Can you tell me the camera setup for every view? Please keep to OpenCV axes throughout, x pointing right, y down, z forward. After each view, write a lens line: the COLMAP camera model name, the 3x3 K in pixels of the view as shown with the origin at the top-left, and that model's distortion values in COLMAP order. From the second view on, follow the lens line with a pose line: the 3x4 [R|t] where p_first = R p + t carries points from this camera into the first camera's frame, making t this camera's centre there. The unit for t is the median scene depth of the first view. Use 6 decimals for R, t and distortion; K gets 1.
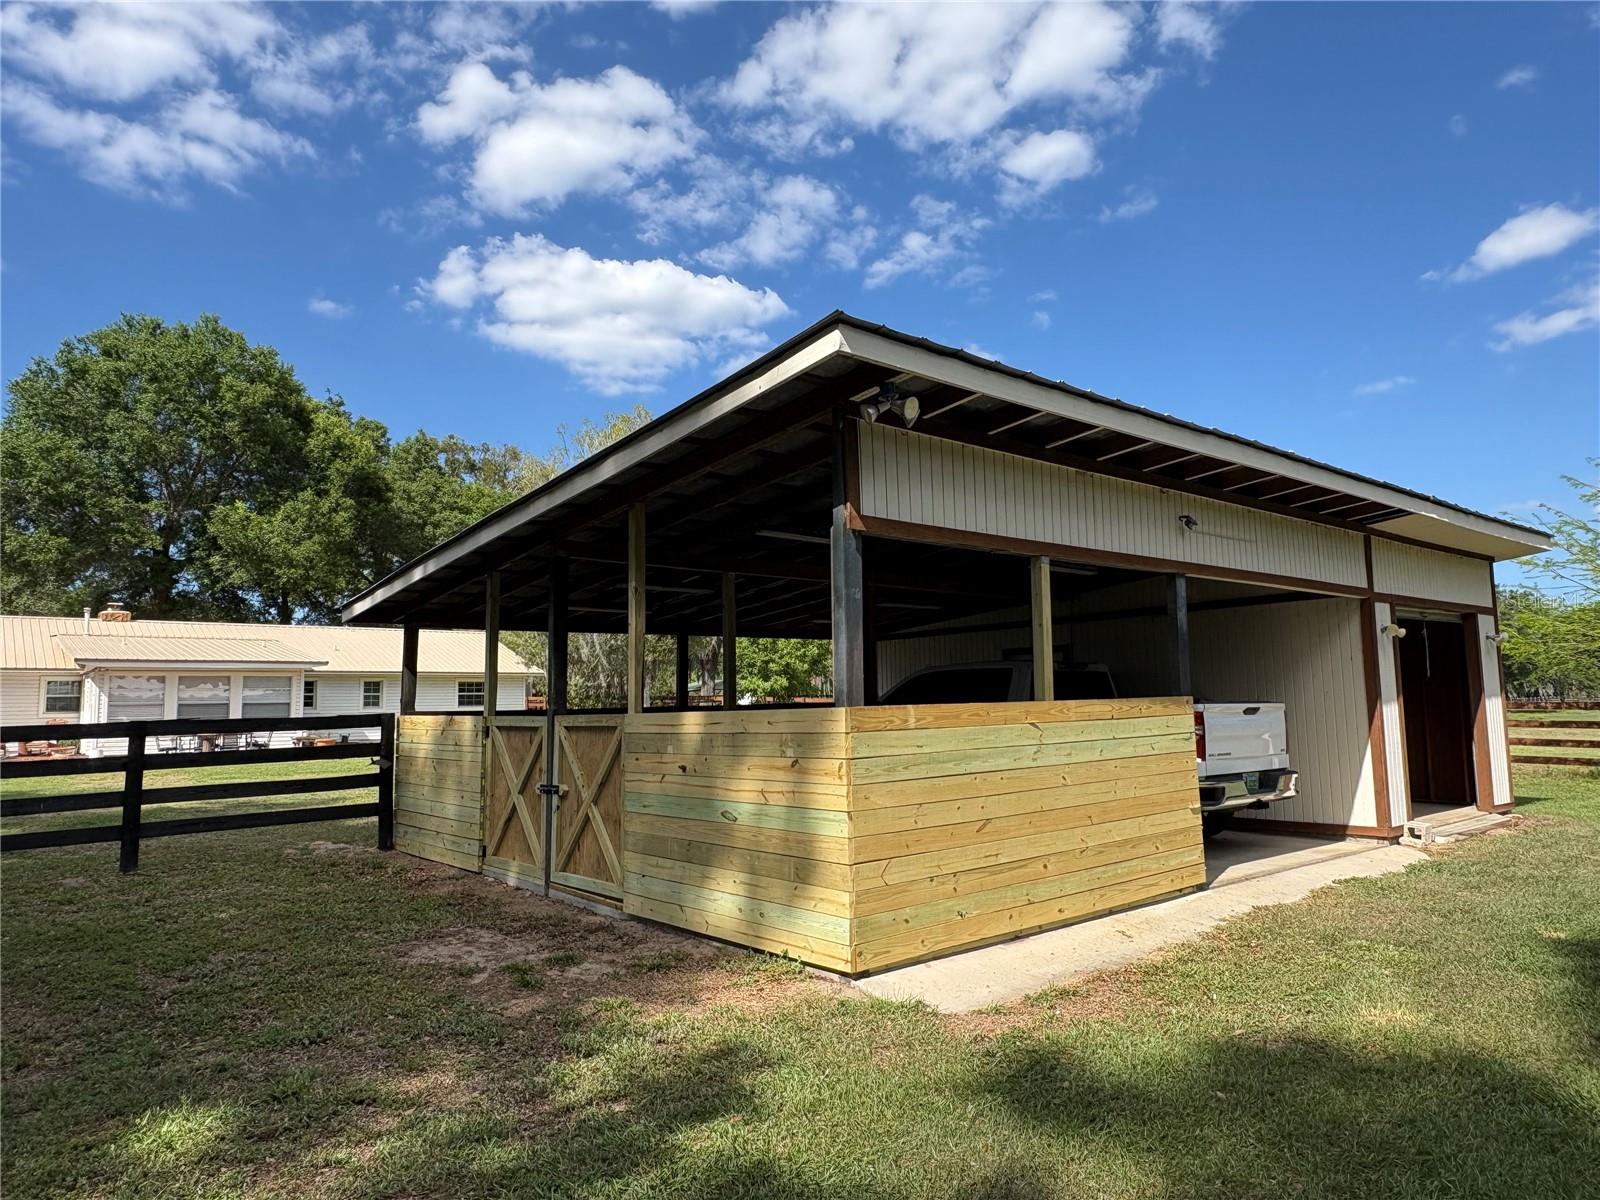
lens RADIAL K [[1023.7, 0, 800.0], [0, 1023.7, 600.0], [0, 0, 1]] dist [-0.002214, 0.002163]
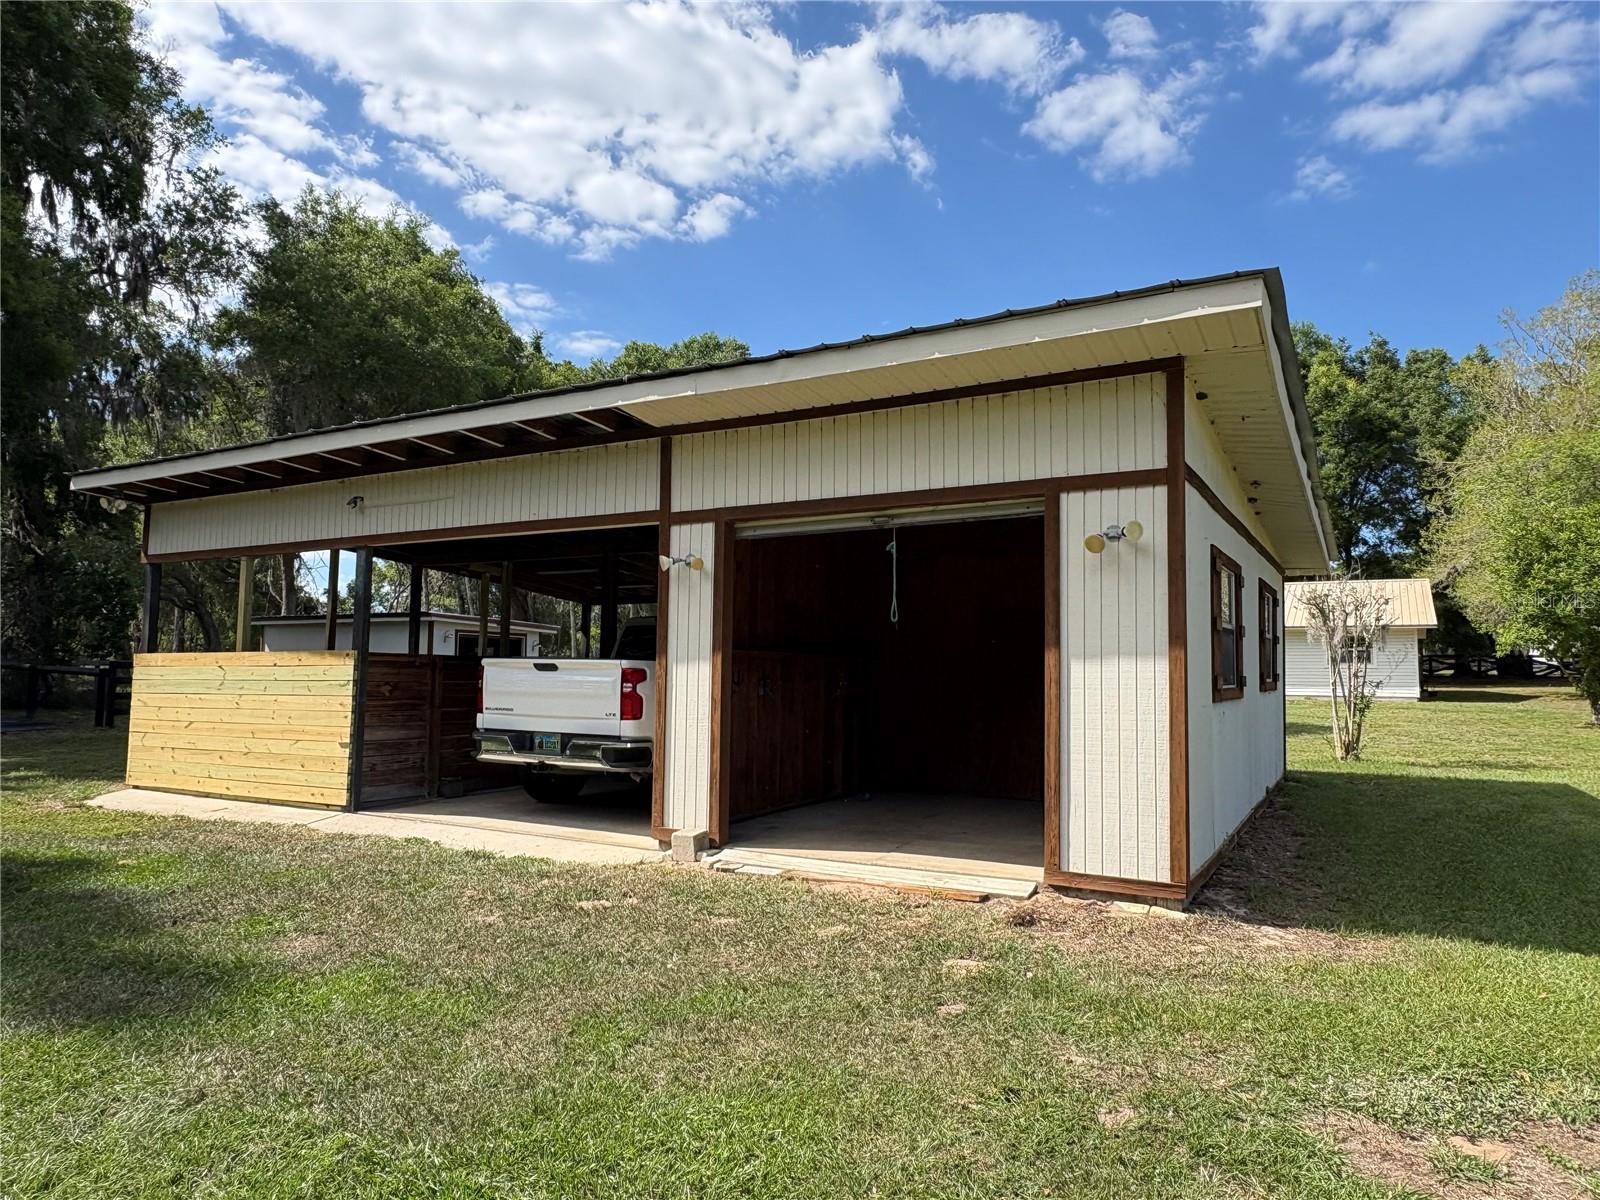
lens RADIAL K [[1028.4, 0, 794.2], [0, 1028.4, 595.1], [0, 0, 1]] dist [-0.000803, 0.000343]
pose [[0.346043, -0.051737, -0.936791, 1.931726], [0.079105, 0.996532, -0.025815, 0.118034], [0.934878, -0.065172, 0.348936, 1.229898]]
